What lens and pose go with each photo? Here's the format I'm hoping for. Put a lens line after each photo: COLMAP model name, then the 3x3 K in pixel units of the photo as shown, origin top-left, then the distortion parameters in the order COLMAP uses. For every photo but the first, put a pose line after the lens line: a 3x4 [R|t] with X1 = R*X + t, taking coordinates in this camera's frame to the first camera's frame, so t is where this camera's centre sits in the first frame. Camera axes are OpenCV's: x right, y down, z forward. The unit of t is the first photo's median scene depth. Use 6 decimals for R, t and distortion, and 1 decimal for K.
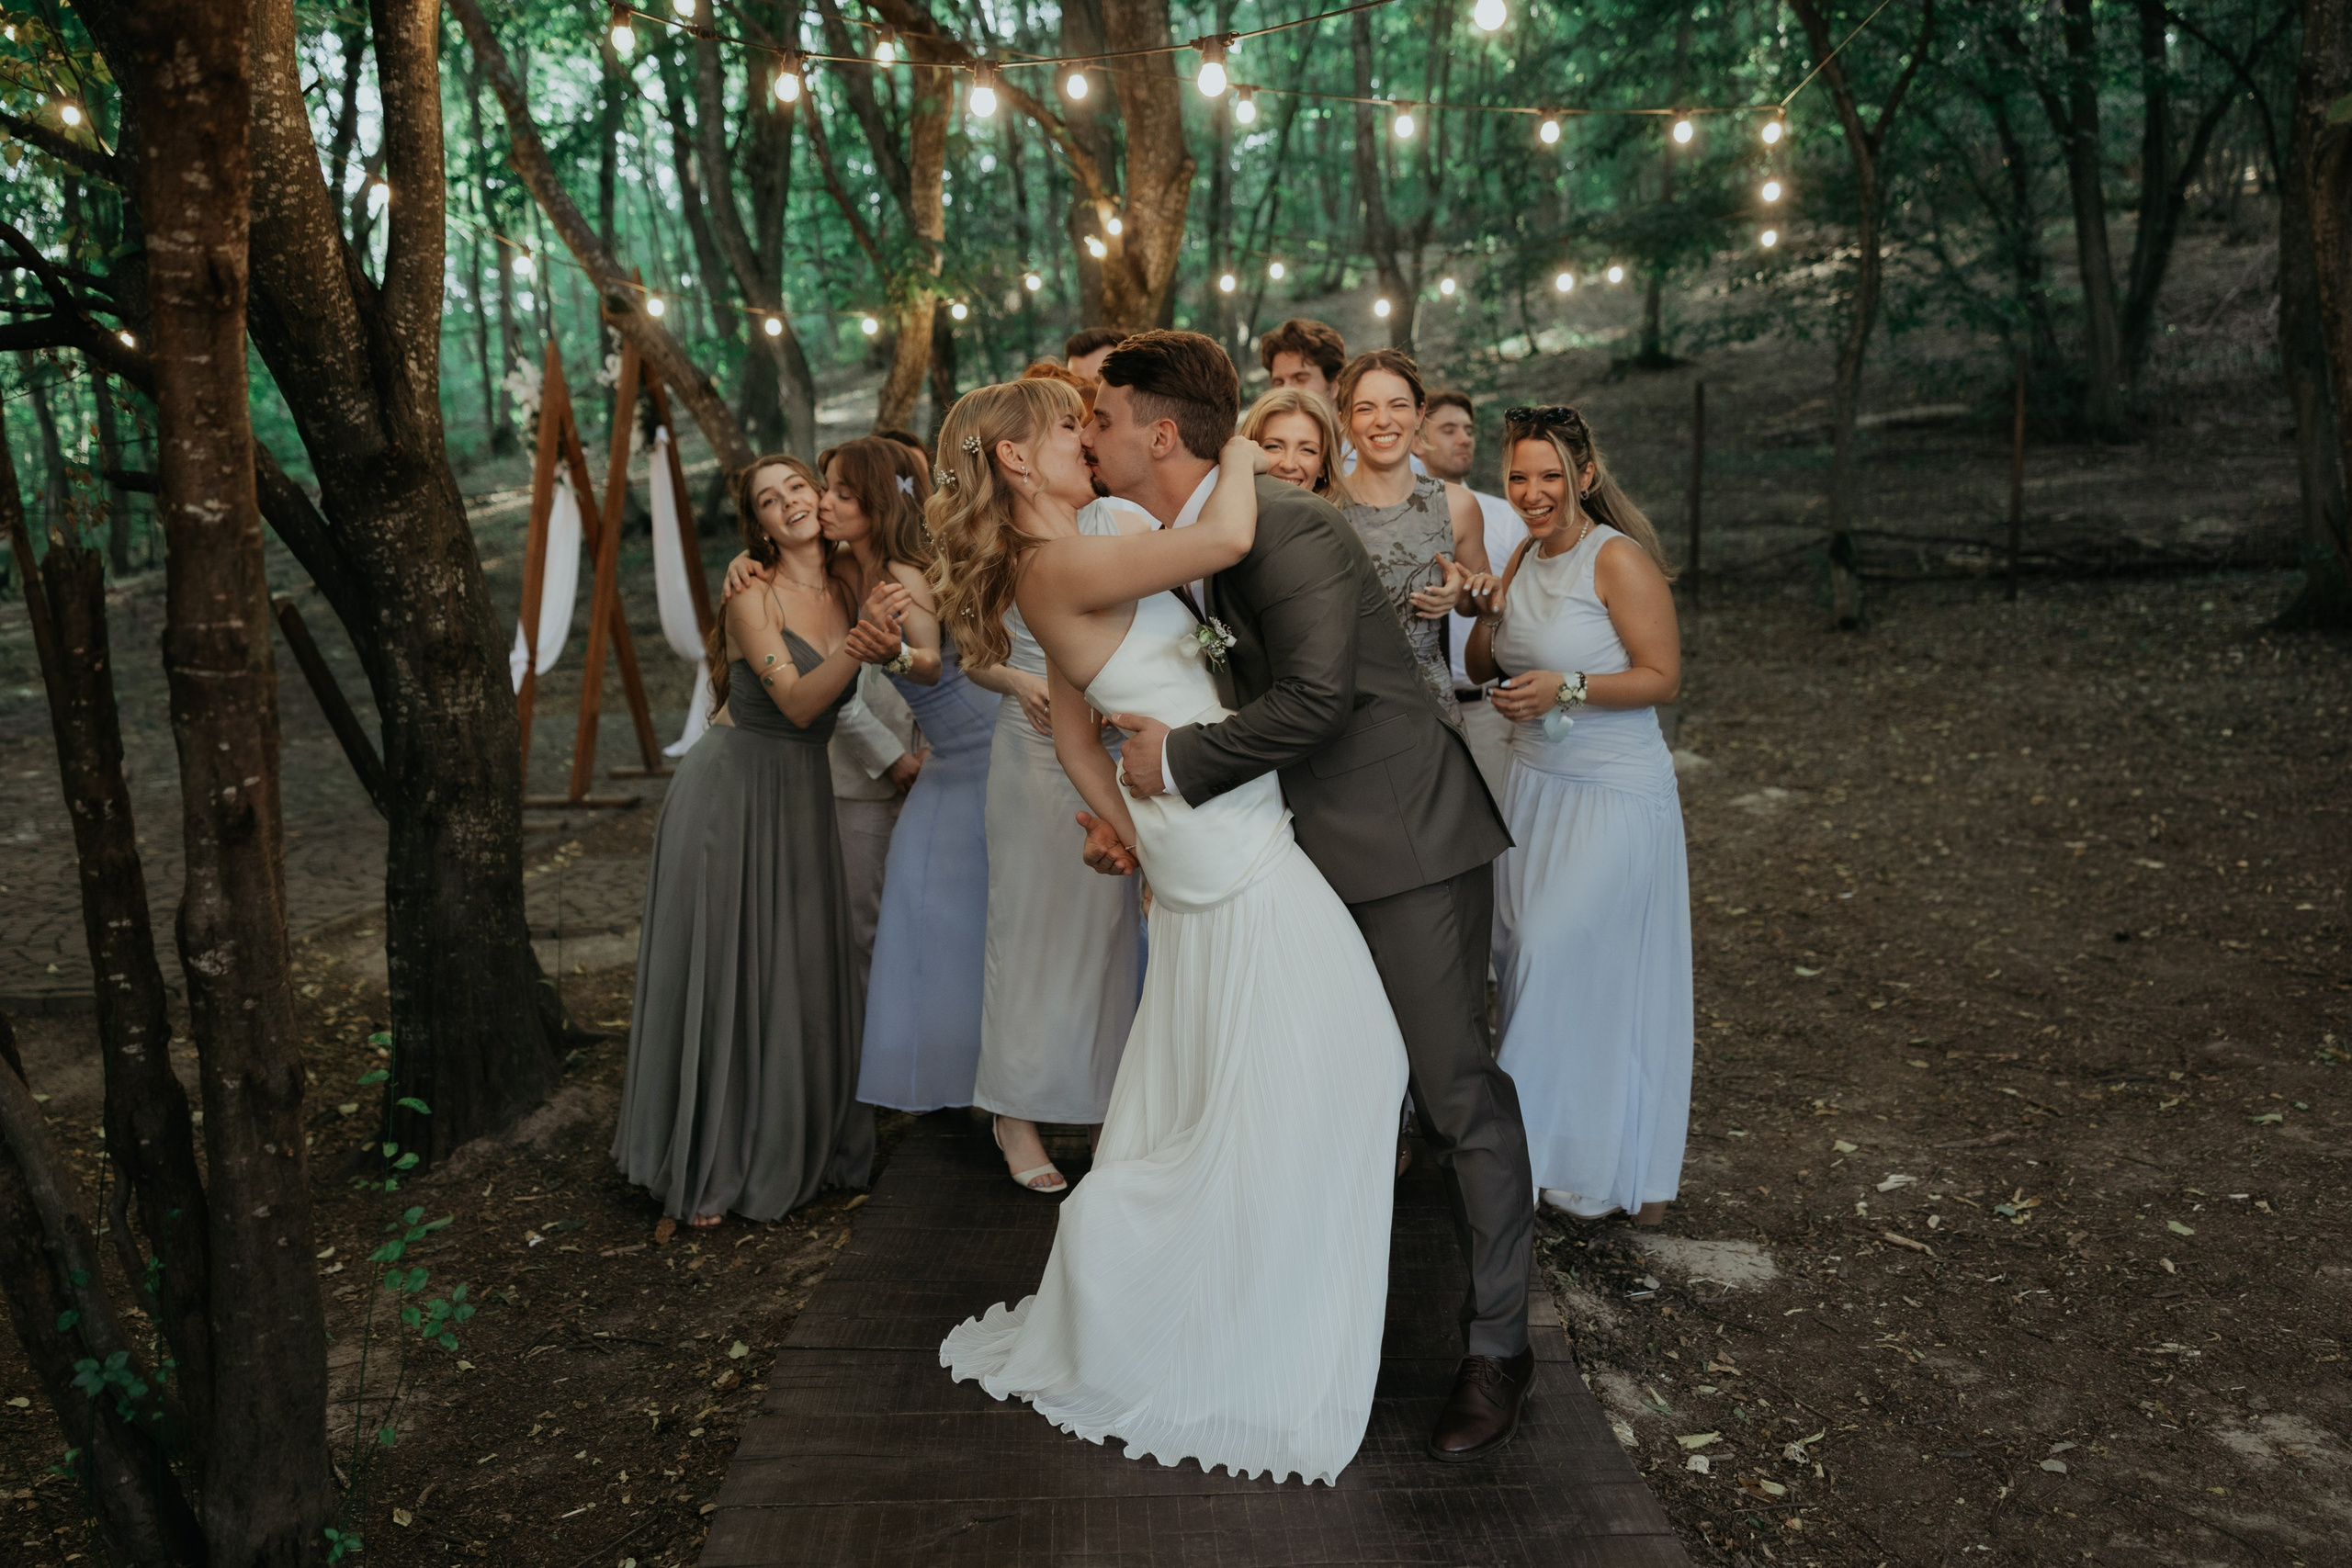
lens RADIAL K [[1843.6, 0, 1172.4], [0, 1843.6, 785.0], [0, 0, 1]] dist [0.001581, 0.007710]
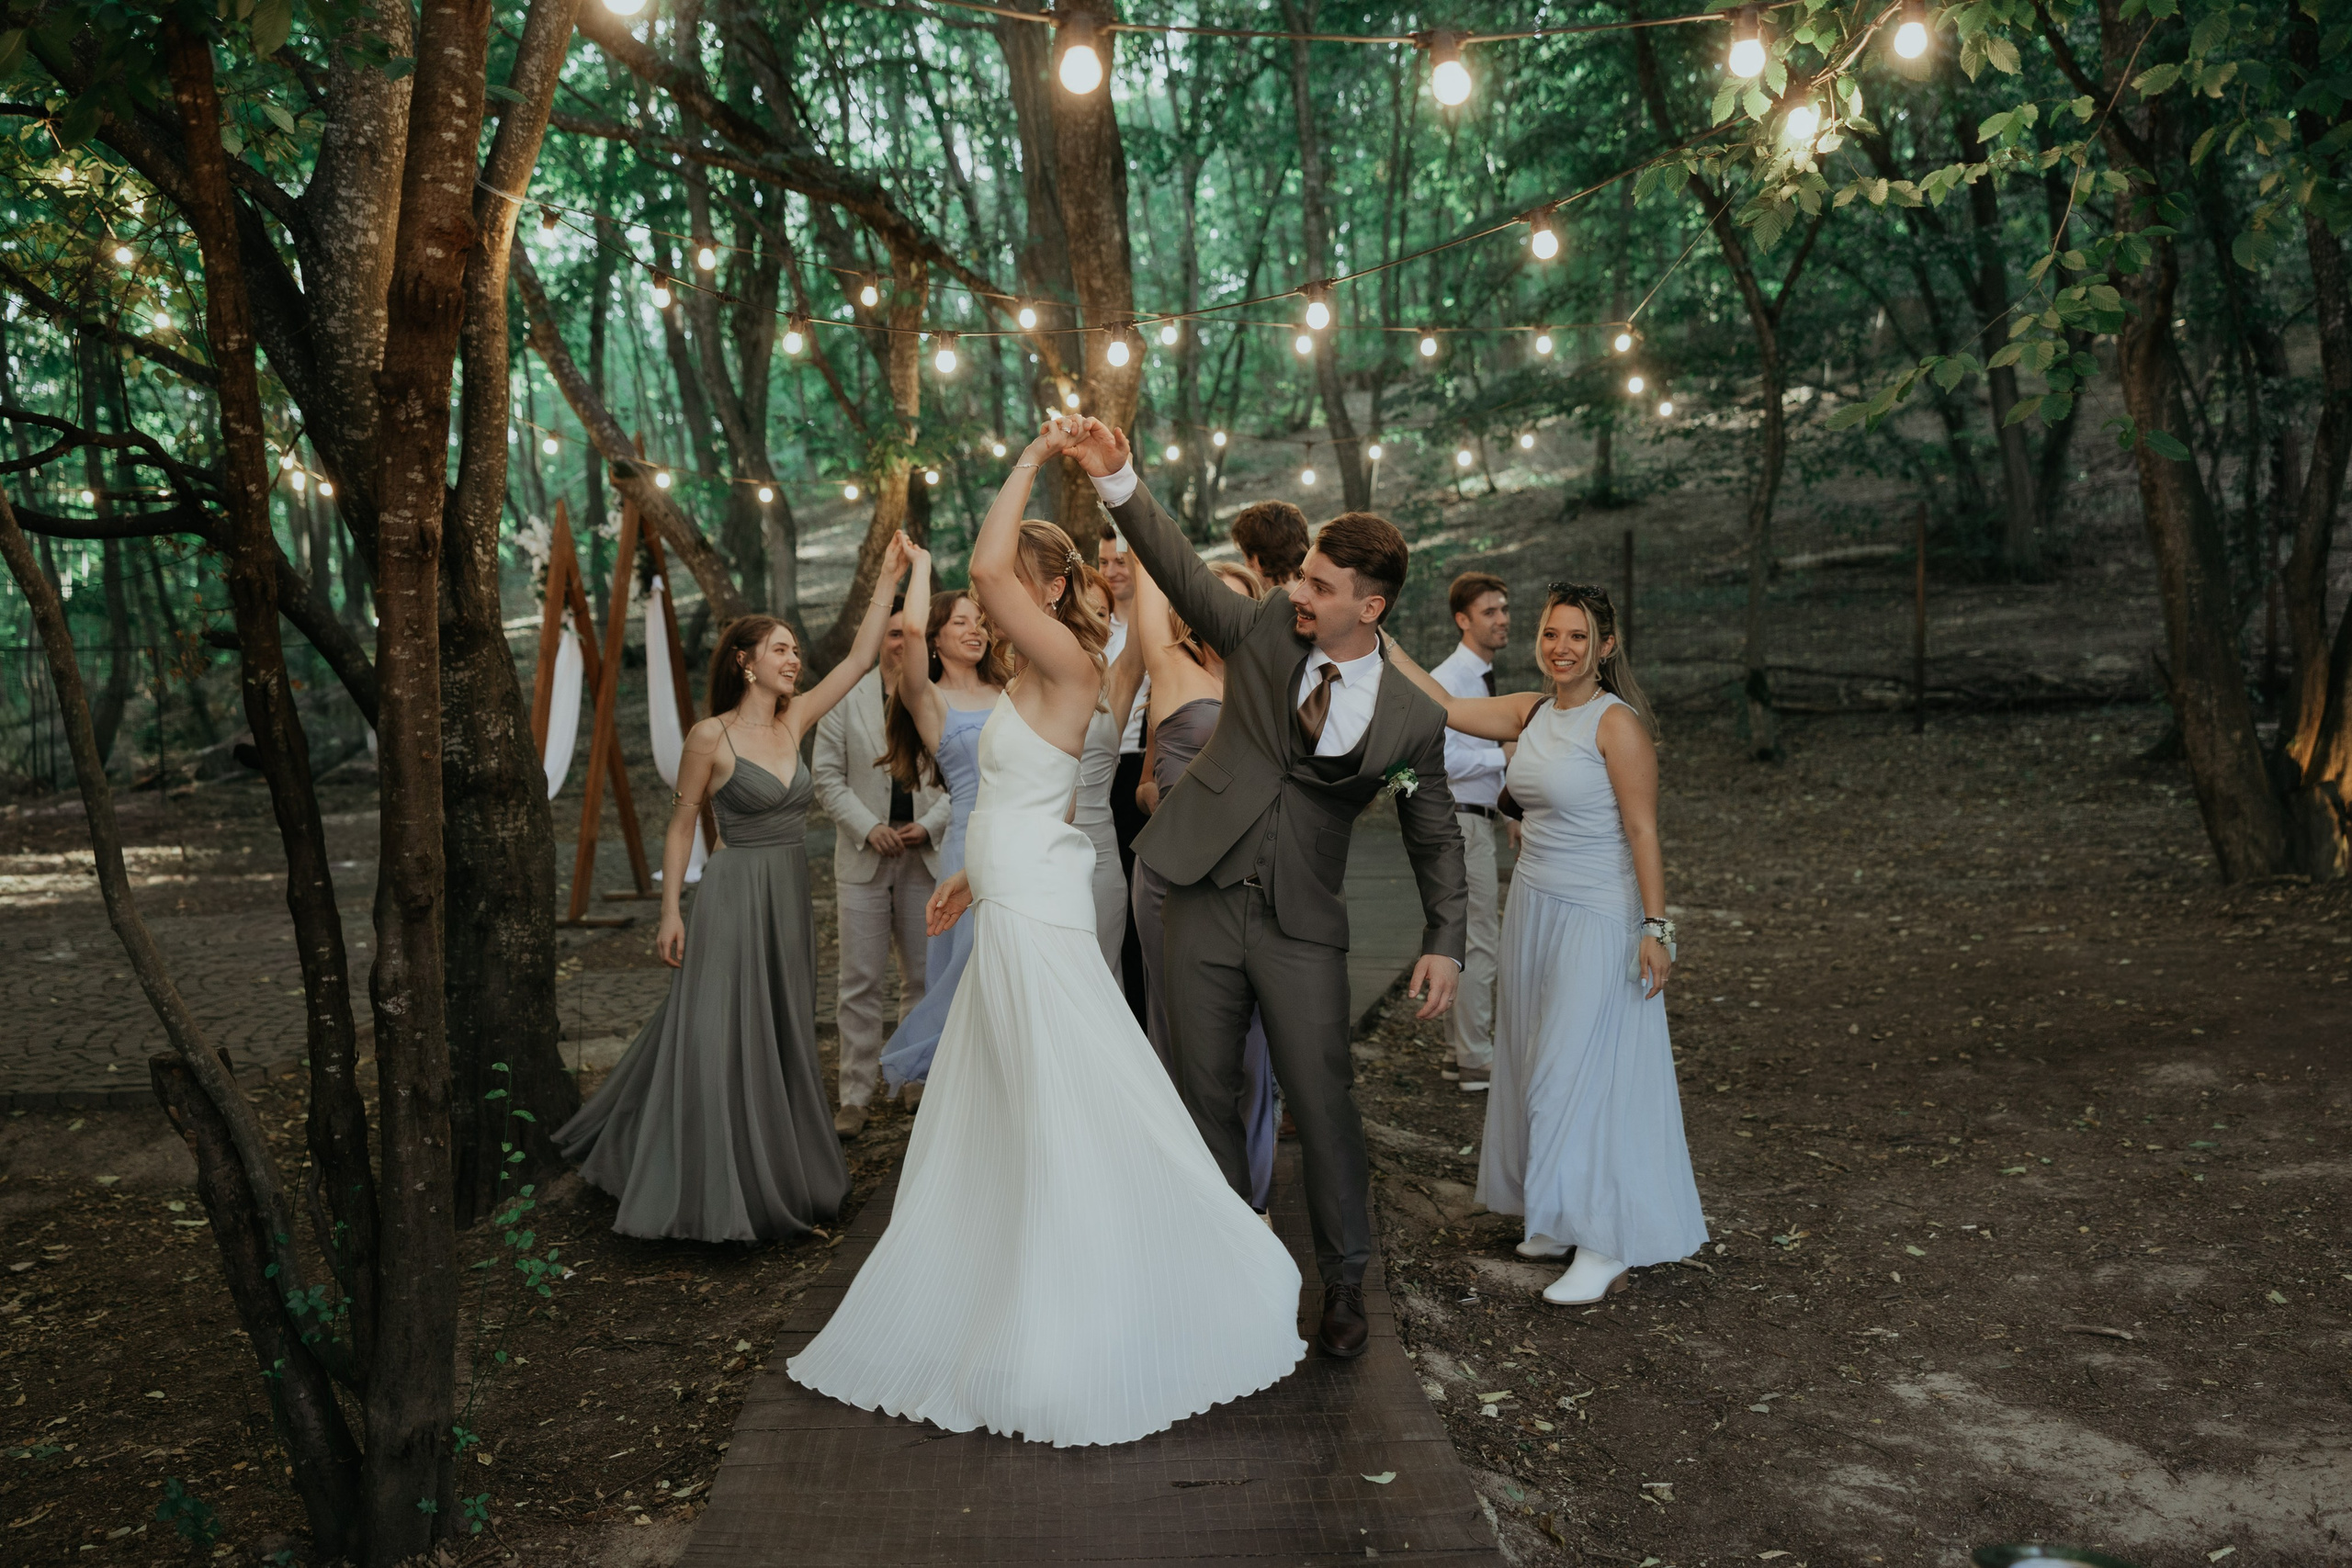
lens RADIAL K [[1904.3, 0, 1176.0], [0, 1904.3, 784.0], [0, 0, 1]] dist [-0.008161, 0.011534]
pose [[0.999941, -0.001380, 0.010795, 0.018516], [0.002130, 0.997558, -0.069806, 0.007907], [-0.010673, 0.069824, 0.997502, -0.131547]]
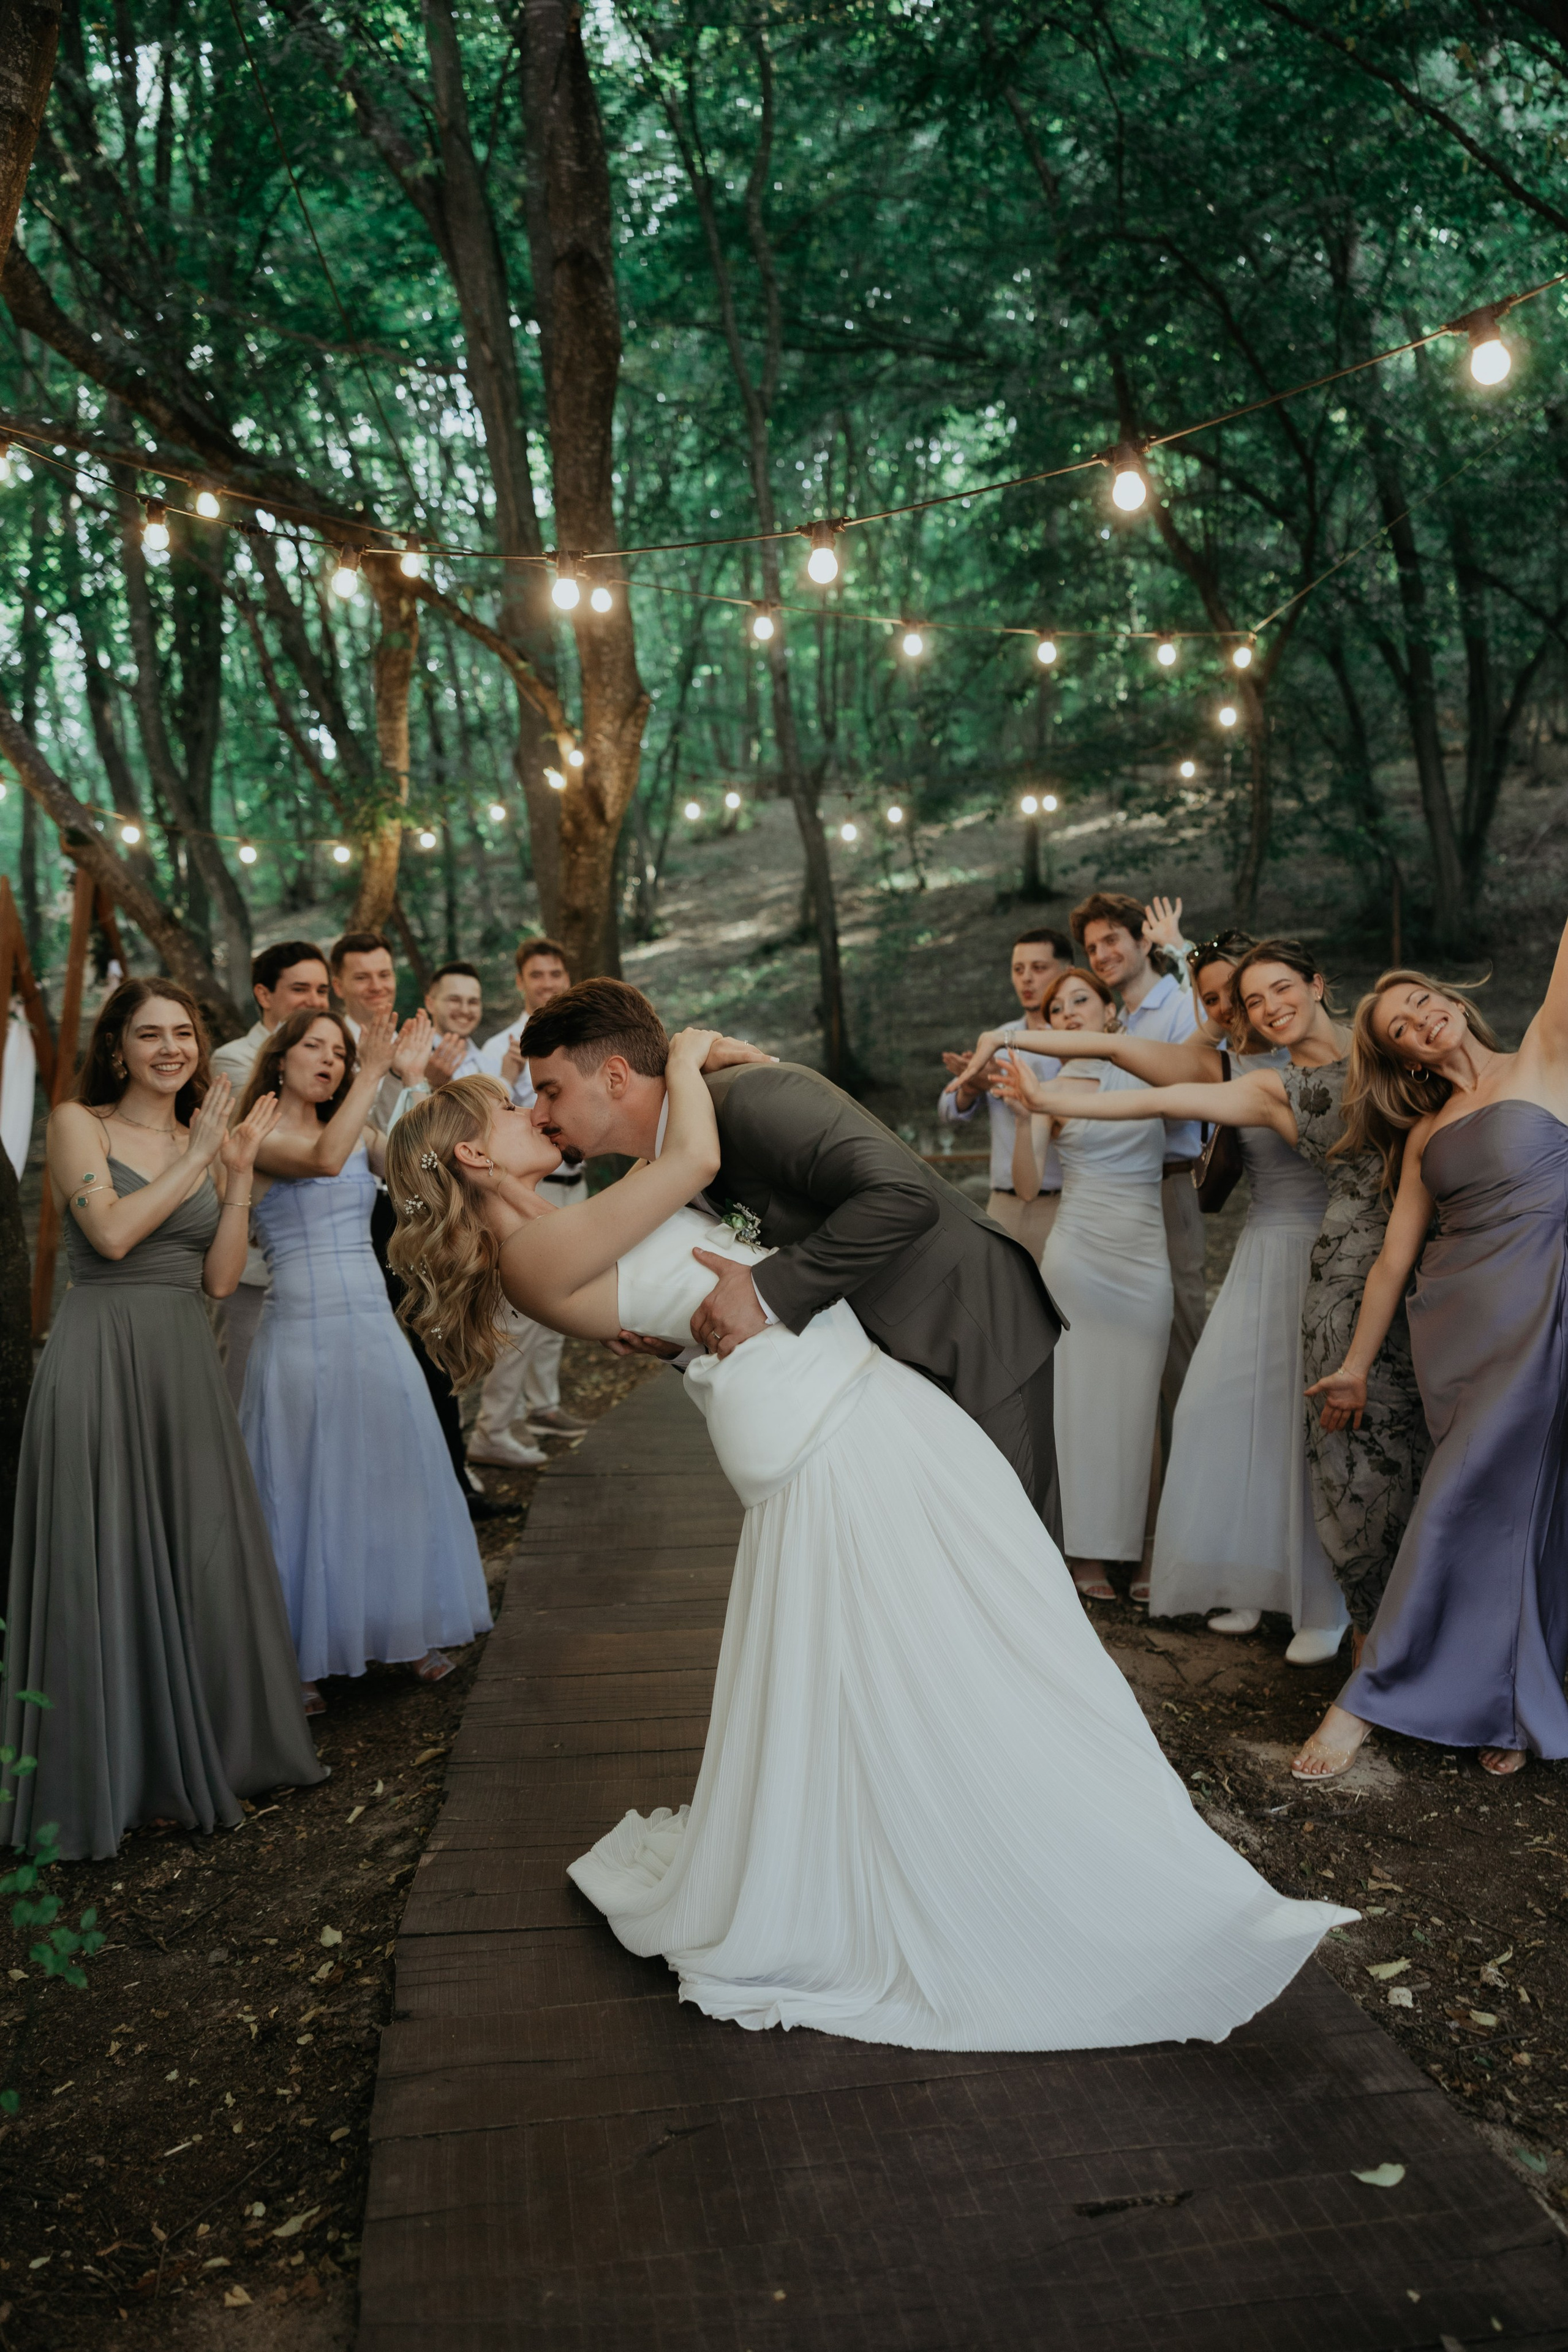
lens RADIAL K [[1741.3, 0, 737.7], [0, 1741.3, 1202.5], [0, 0, 1]] dist [-0.001094, 0.001920]
pose [[0.994489, -0.028726, 0.100830, -0.047618], [0.034410, 0.997888, -0.055092, -0.000229], [-0.099035, 0.058258, 0.993377, 0.045155]]
